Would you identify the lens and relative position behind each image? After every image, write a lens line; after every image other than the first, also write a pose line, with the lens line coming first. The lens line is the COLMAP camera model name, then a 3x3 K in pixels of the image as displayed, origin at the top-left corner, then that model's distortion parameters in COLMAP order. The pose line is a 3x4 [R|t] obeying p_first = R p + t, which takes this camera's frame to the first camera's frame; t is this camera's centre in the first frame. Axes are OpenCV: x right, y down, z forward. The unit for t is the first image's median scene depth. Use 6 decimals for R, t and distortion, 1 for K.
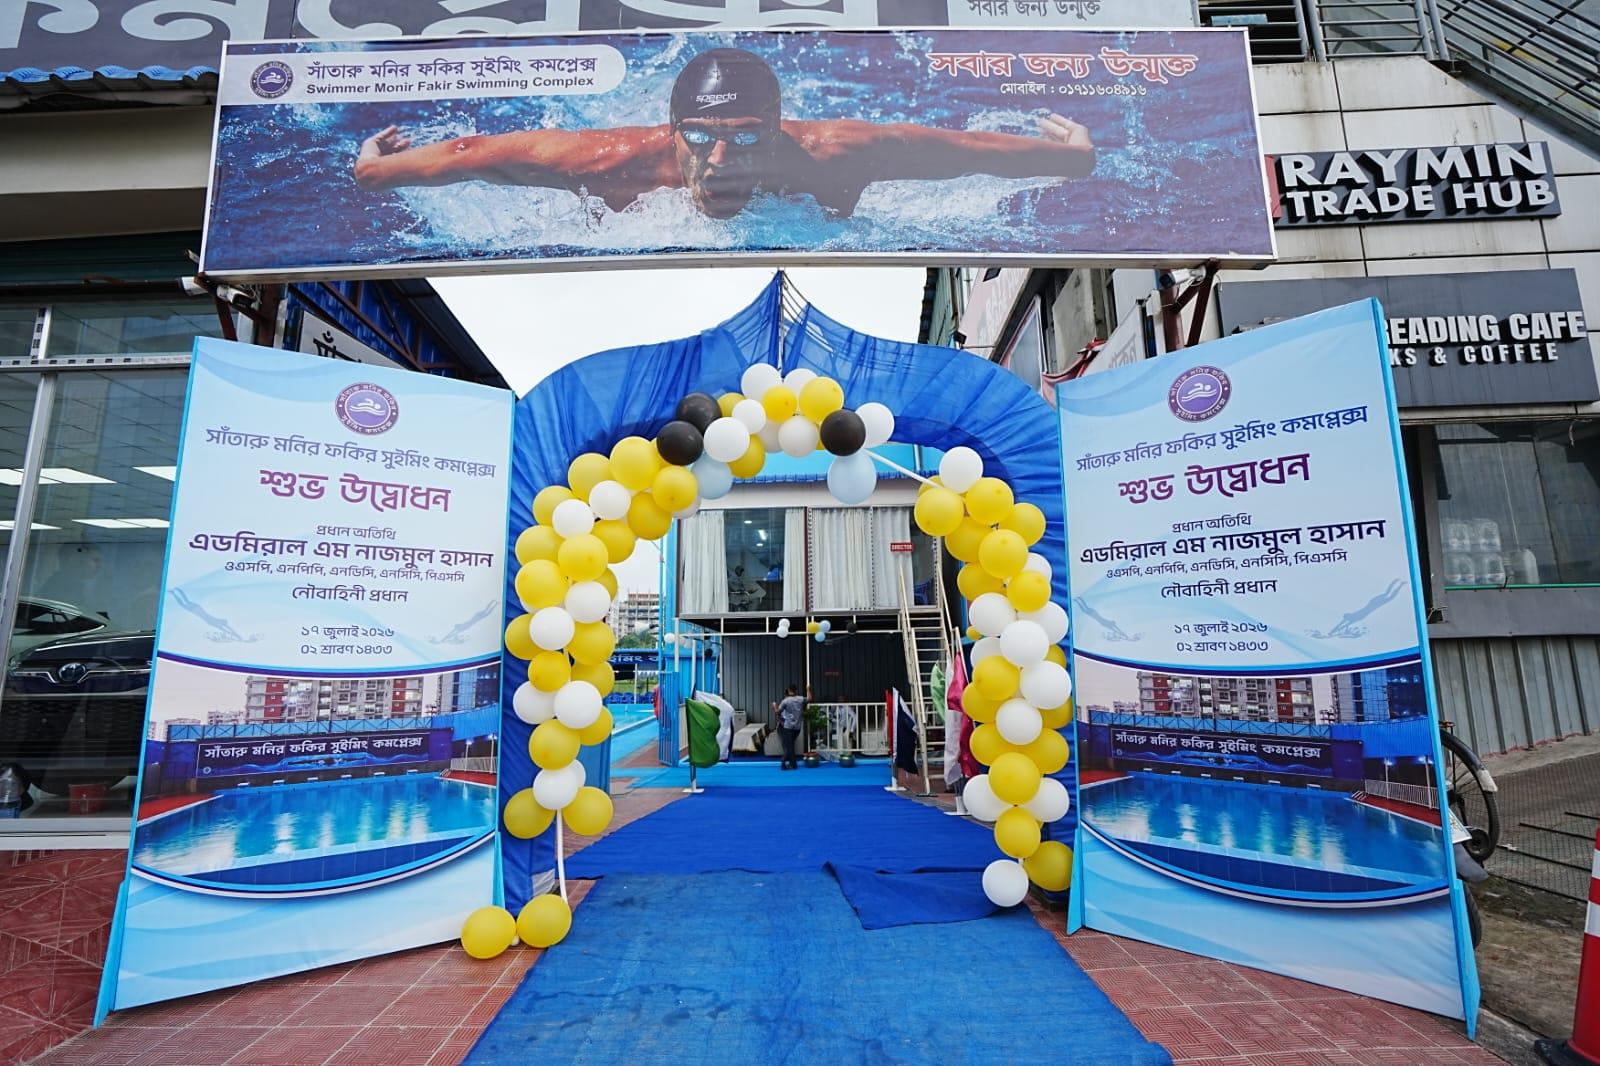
lens RADIAL K [[725.3, 0, 794.8], [0, 725.3, 531.4], [0, 0, 1]] dist [-0.055211, 0.017468]
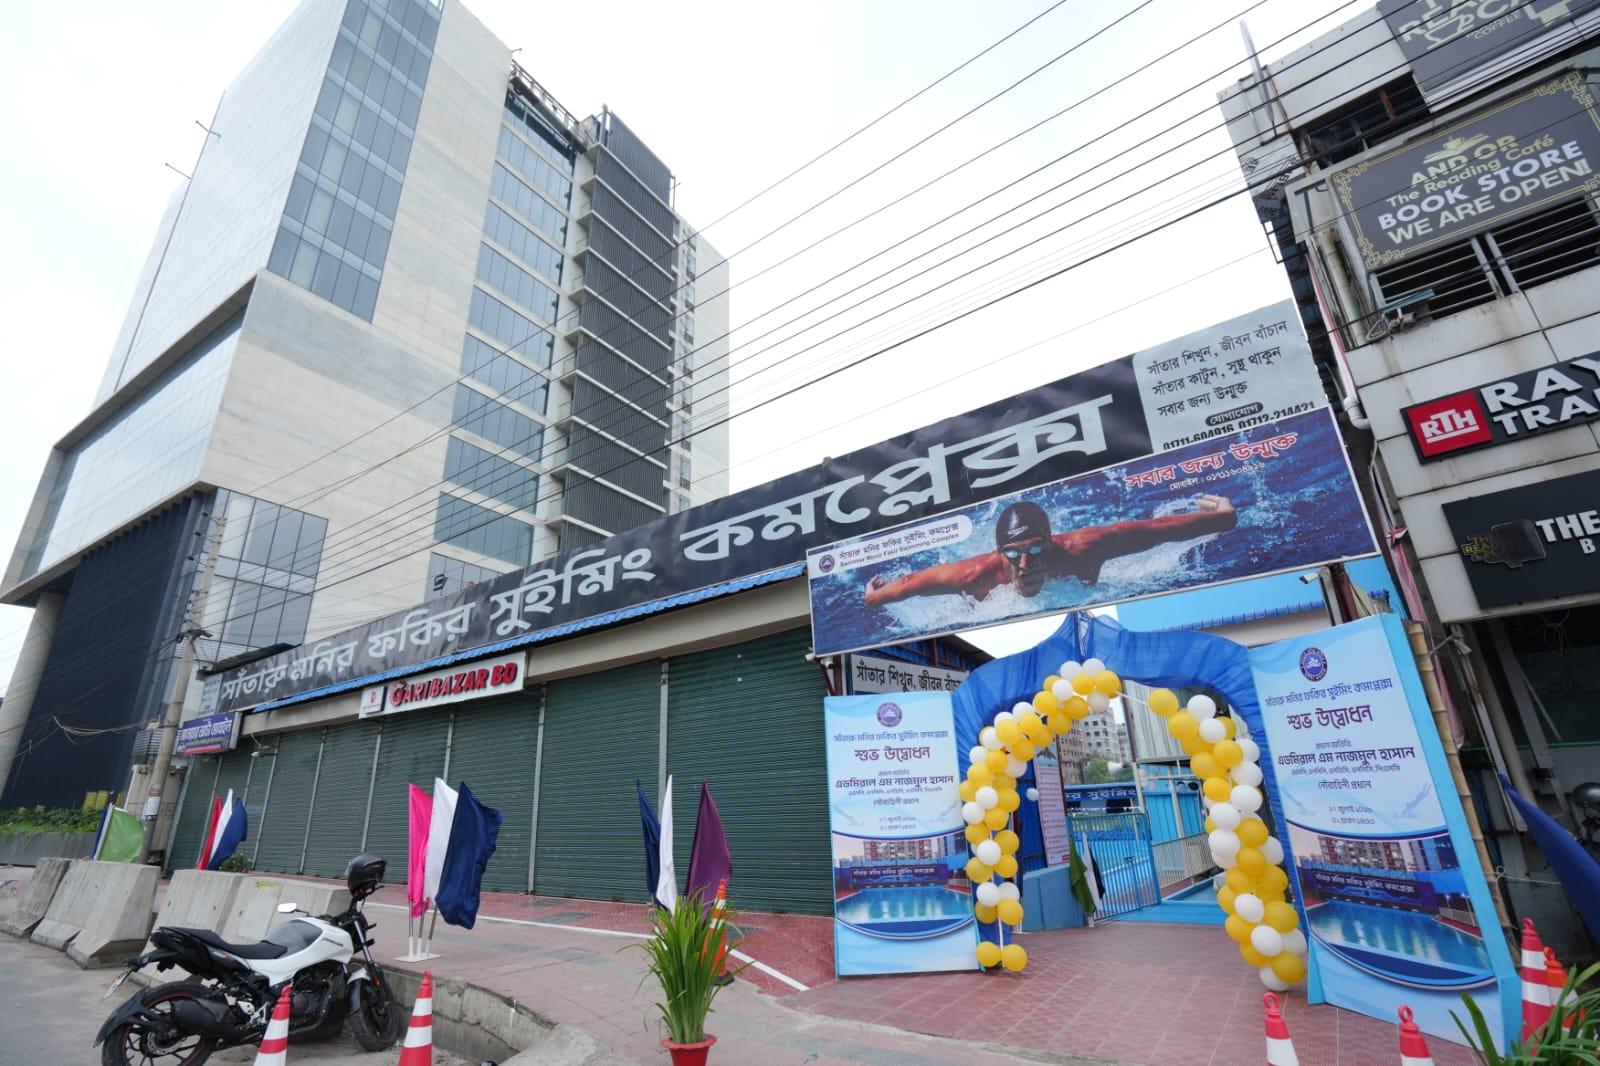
lens RADIAL K [[725.3, 0, 803.7], [0, 725.3, 539.0], [0, 0, 1]] dist [-0.055211, 0.017468]
pose [[0.799944, -0.220937, -0.557922, 0.563733], [0.126575, 0.970960, -0.203018, -0.275771], [0.586574, 0.091784, 0.804678, -1.019074]]
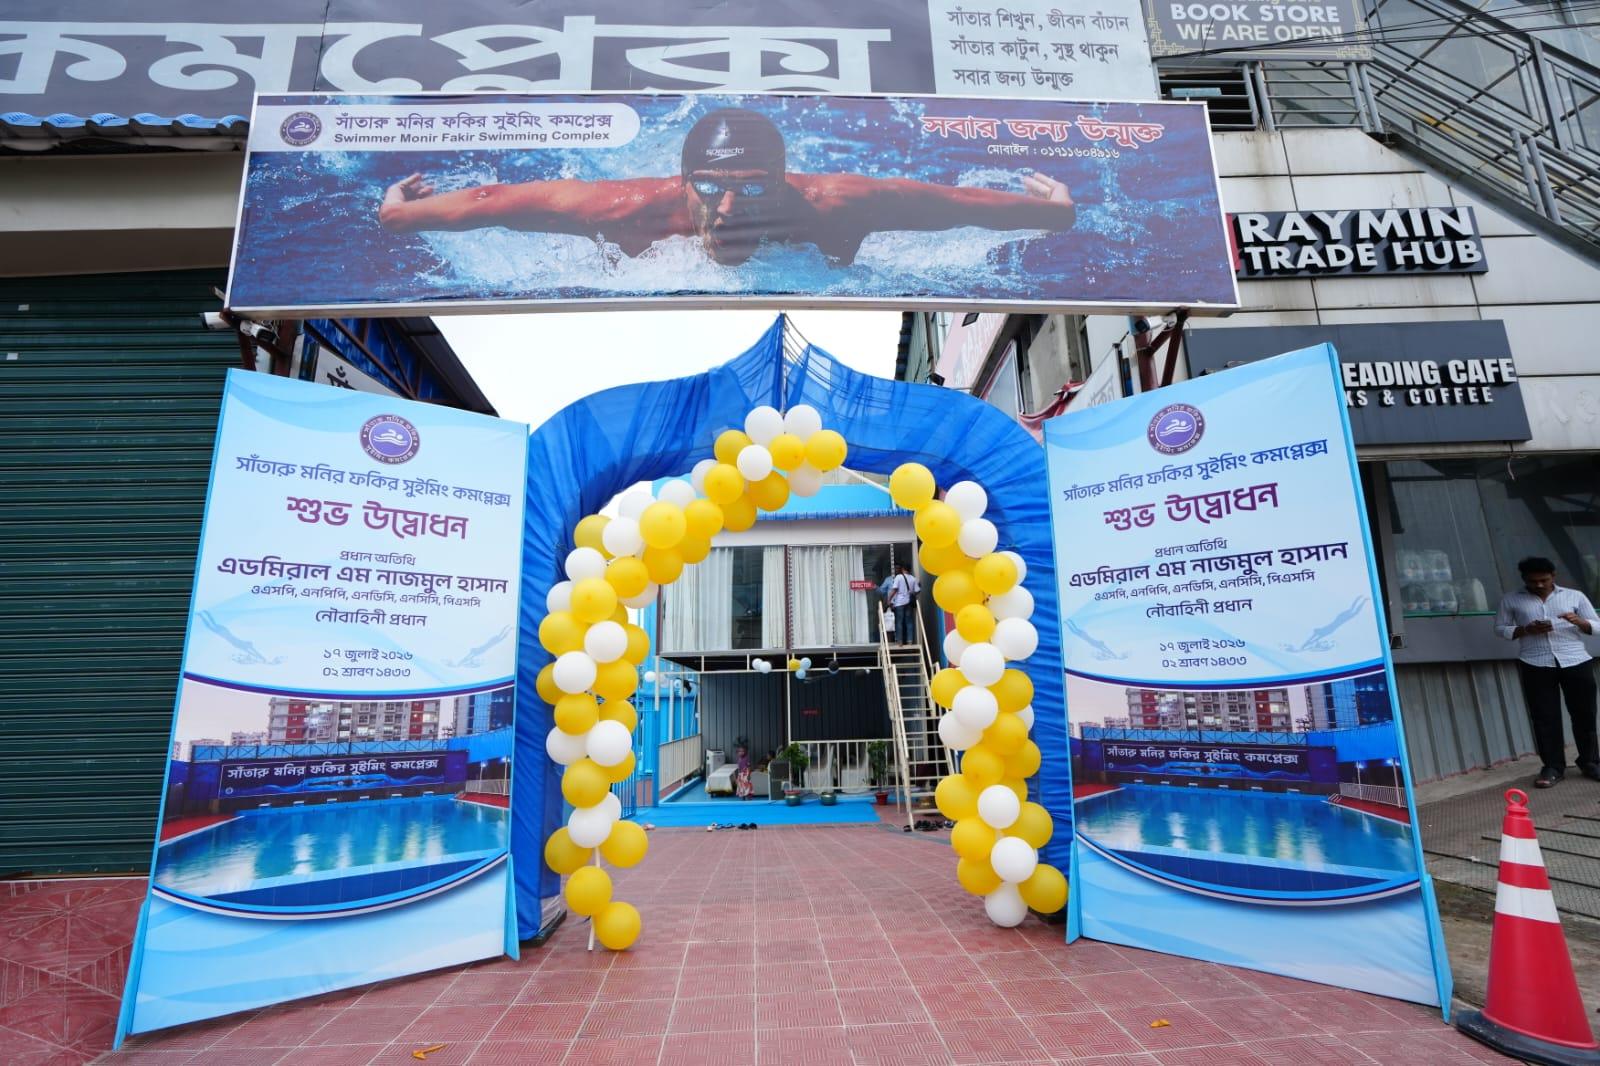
lens RADIAL K [[725.3, 0, 795.2], [0, 725.3, 533.9], [0, 0, 1]] dist [-0.055211, 0.017468]
pose [[0.999250, -0.000471, 0.038709, -0.050411], [0.002566, 0.998533, -0.054084, 0.022400], [-0.038627, 0.054143, 0.997786, -0.050997]]
